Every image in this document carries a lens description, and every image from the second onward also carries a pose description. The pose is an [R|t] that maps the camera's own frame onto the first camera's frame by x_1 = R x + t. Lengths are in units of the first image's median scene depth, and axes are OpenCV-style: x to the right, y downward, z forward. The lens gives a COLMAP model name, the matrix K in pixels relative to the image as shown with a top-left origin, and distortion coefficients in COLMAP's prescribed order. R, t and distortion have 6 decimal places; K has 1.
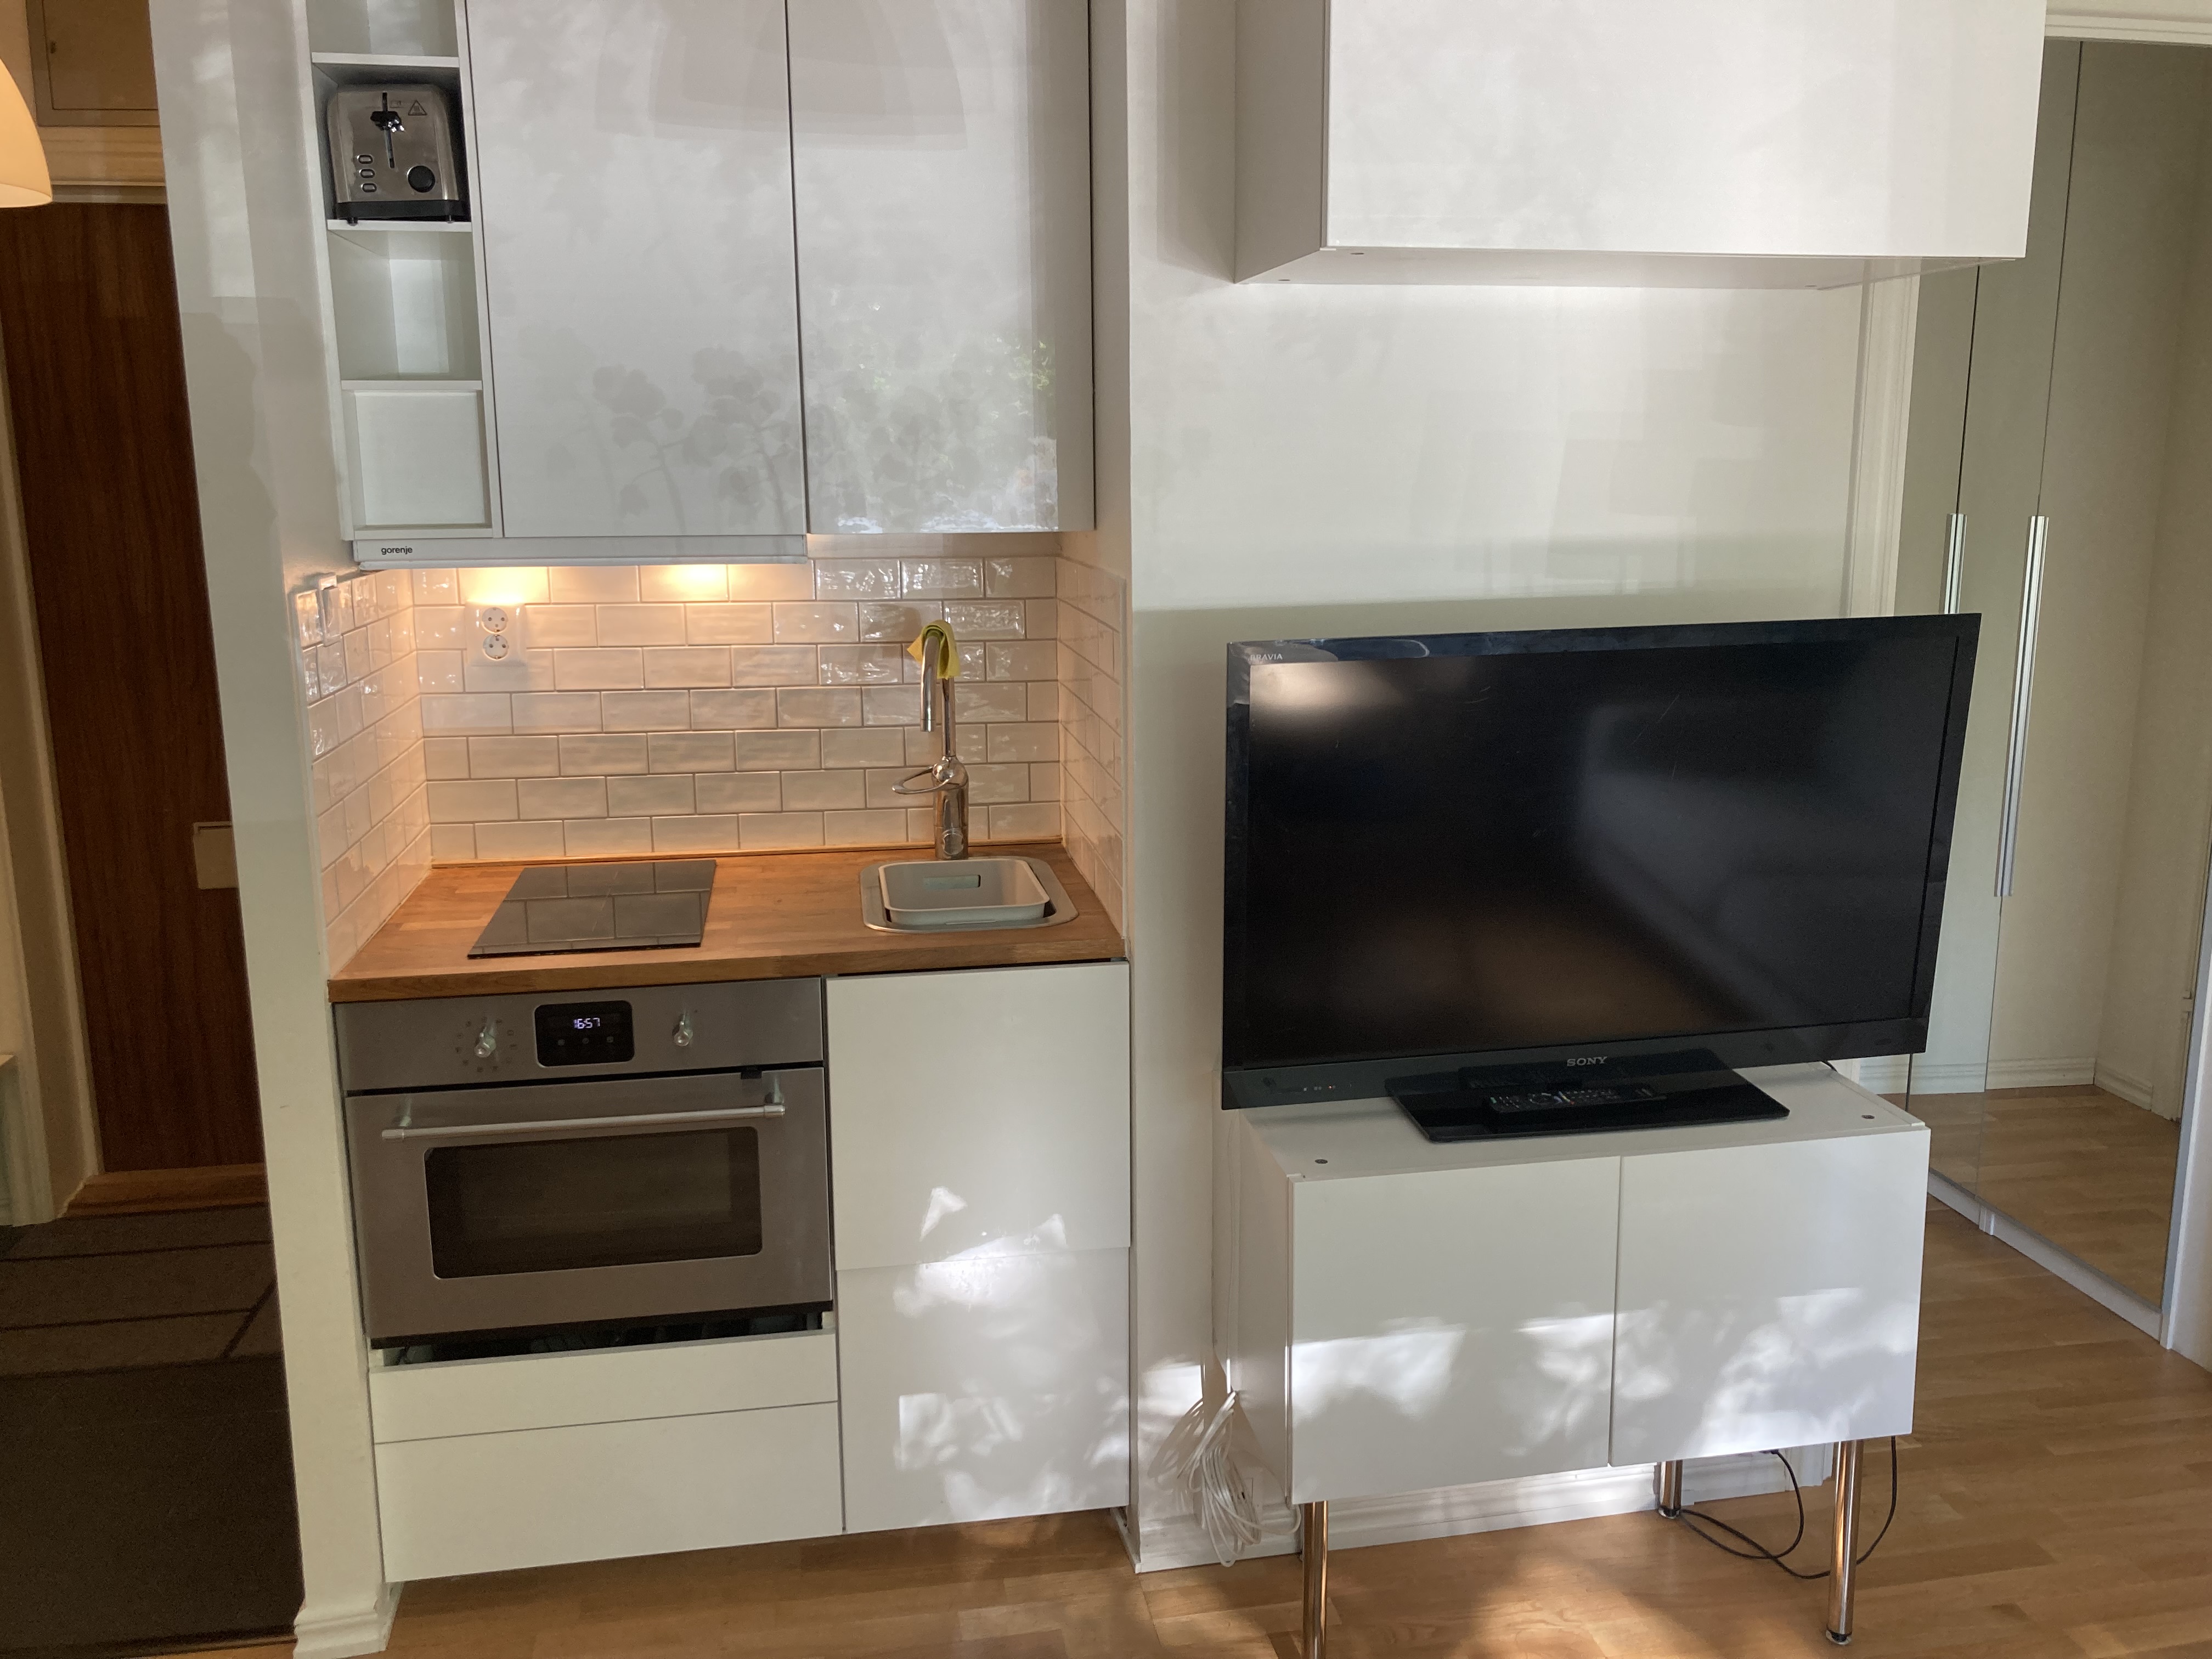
lens RADIAL K [[1826.8, 0, 1117.5], [0, 1826.8, 816.6], [0, 0, 1]] dist [0.032747, -0.035340]
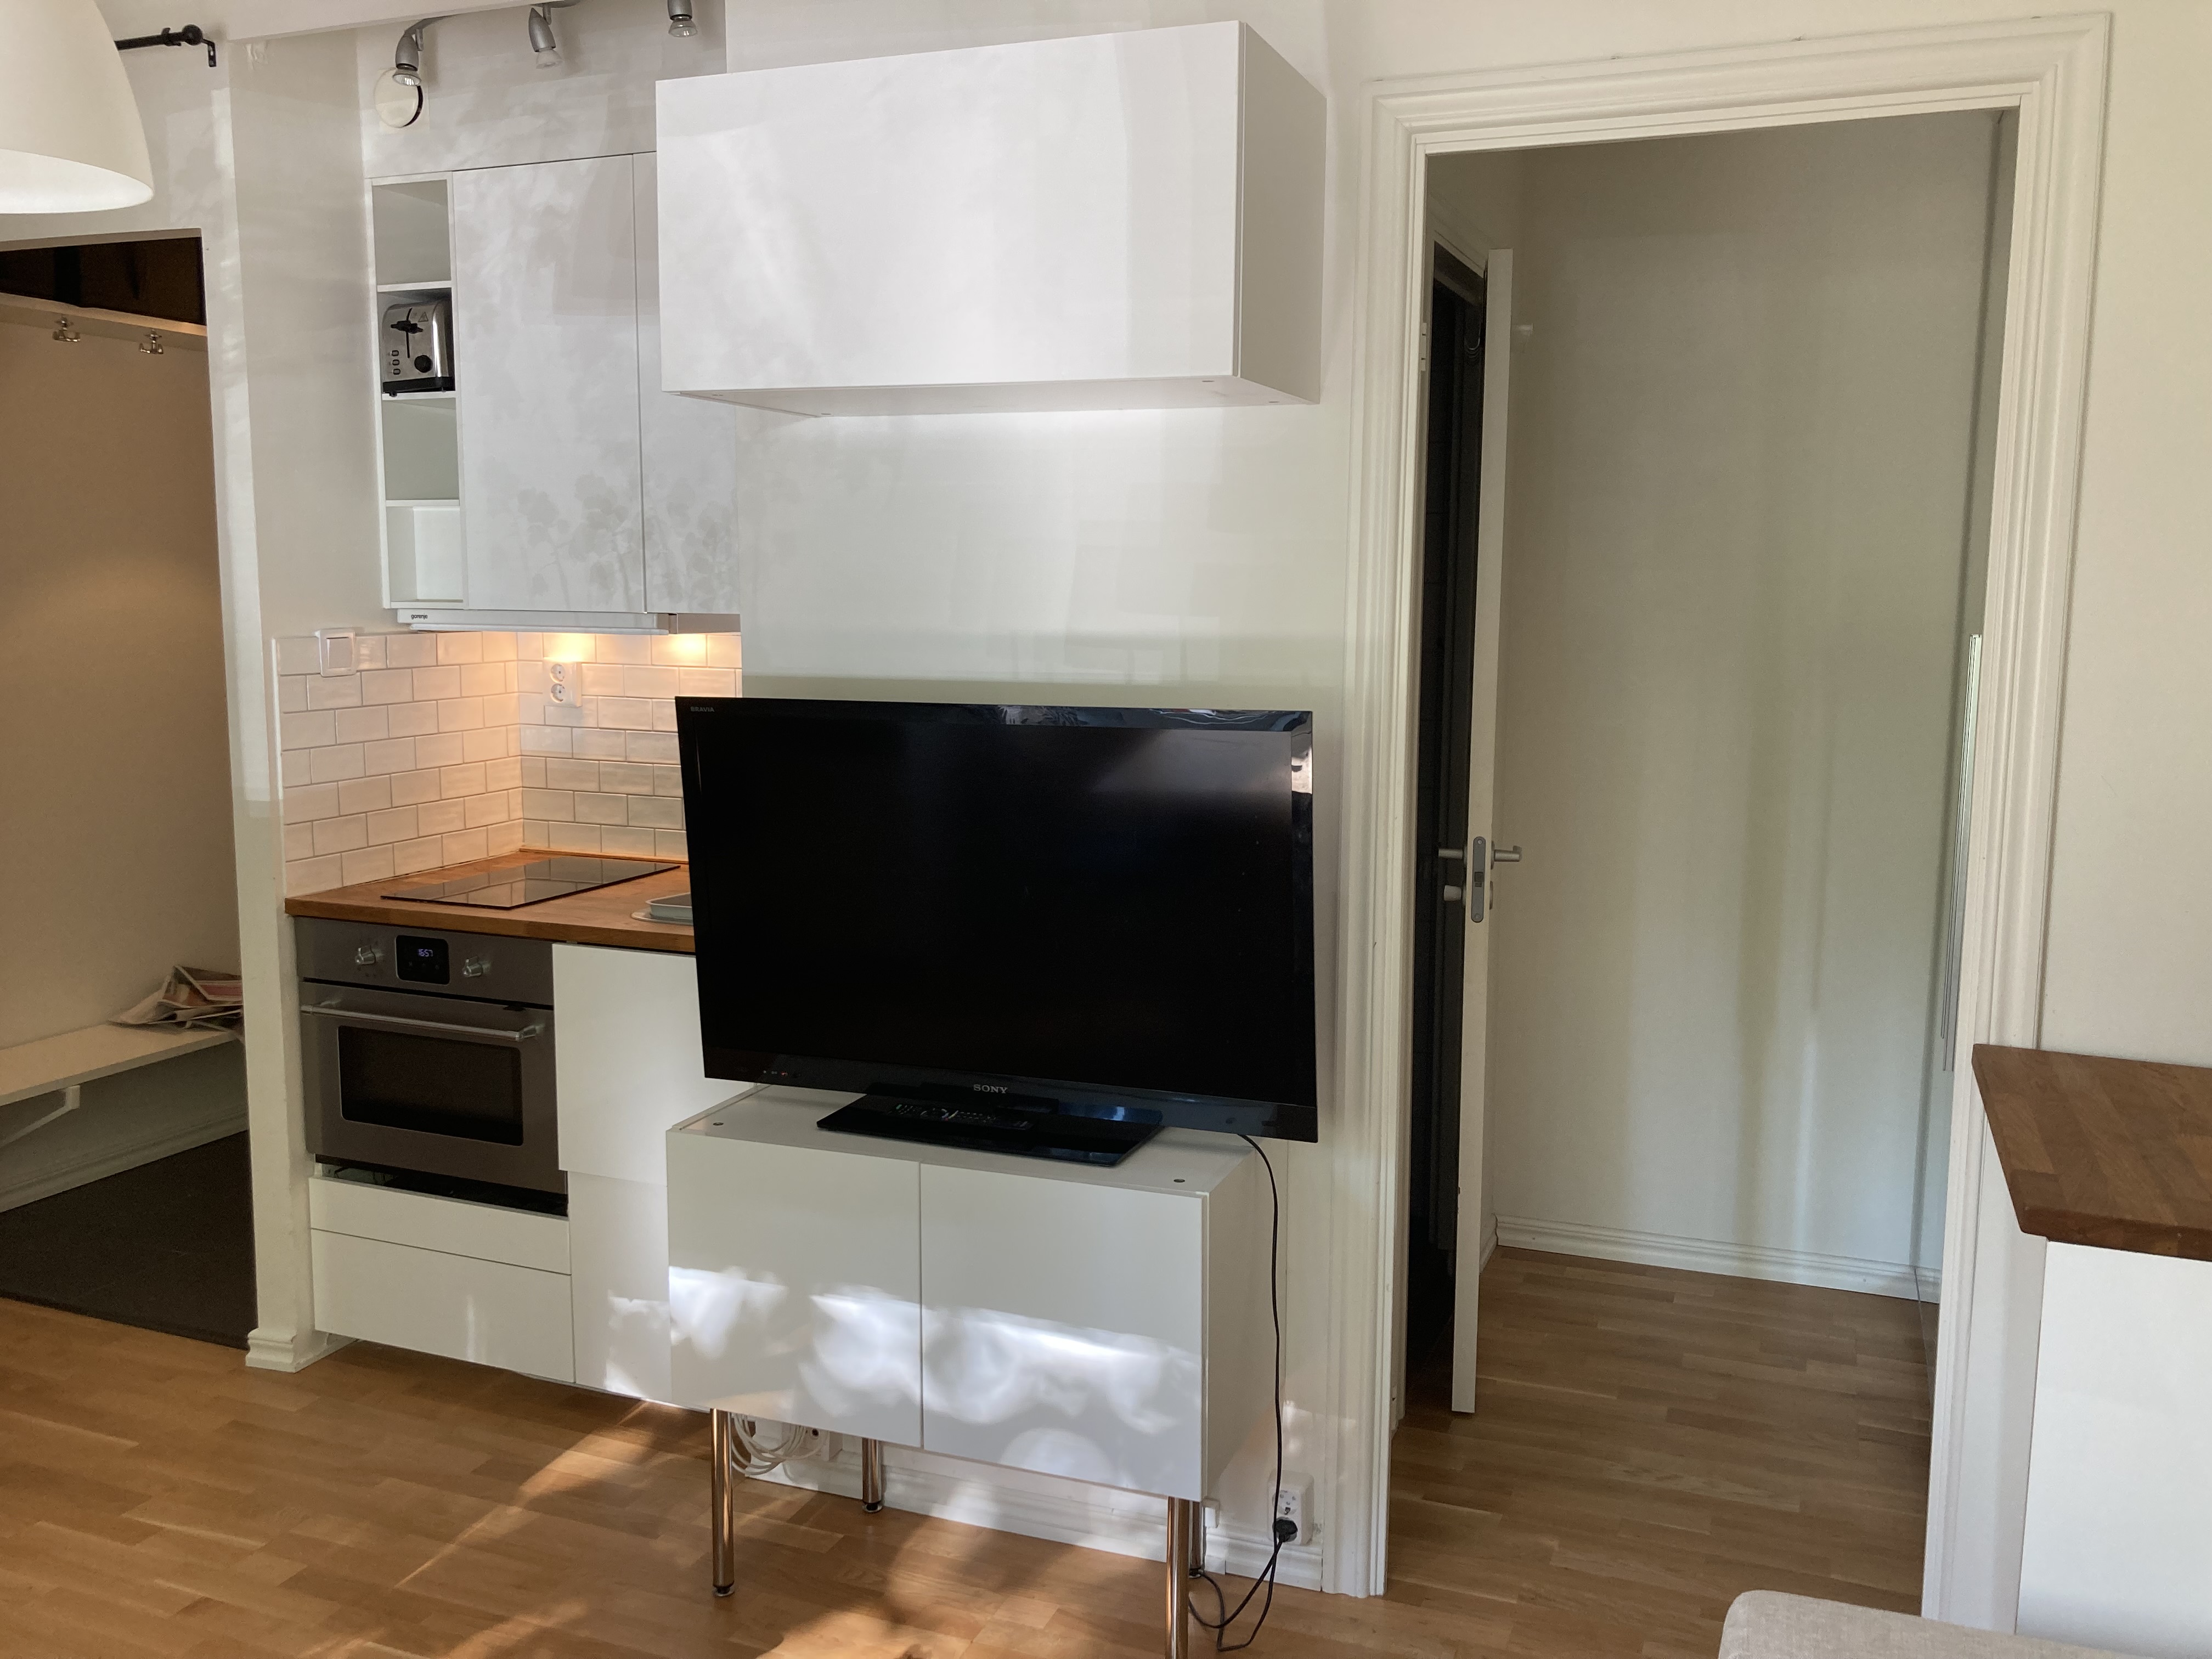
lens RADIAL K [[1826.8, 0, 1098.3], [0, 1826.8, 804.2], [0, 0, 1]] dist [0.032747, -0.035340]
pose [[0.851502, 0.078928, -0.518377, 0.863215], [-0.114338, 0.992765, -0.036657, -0.006877], [0.511733, 0.090484, 0.854366, 0.058140]]
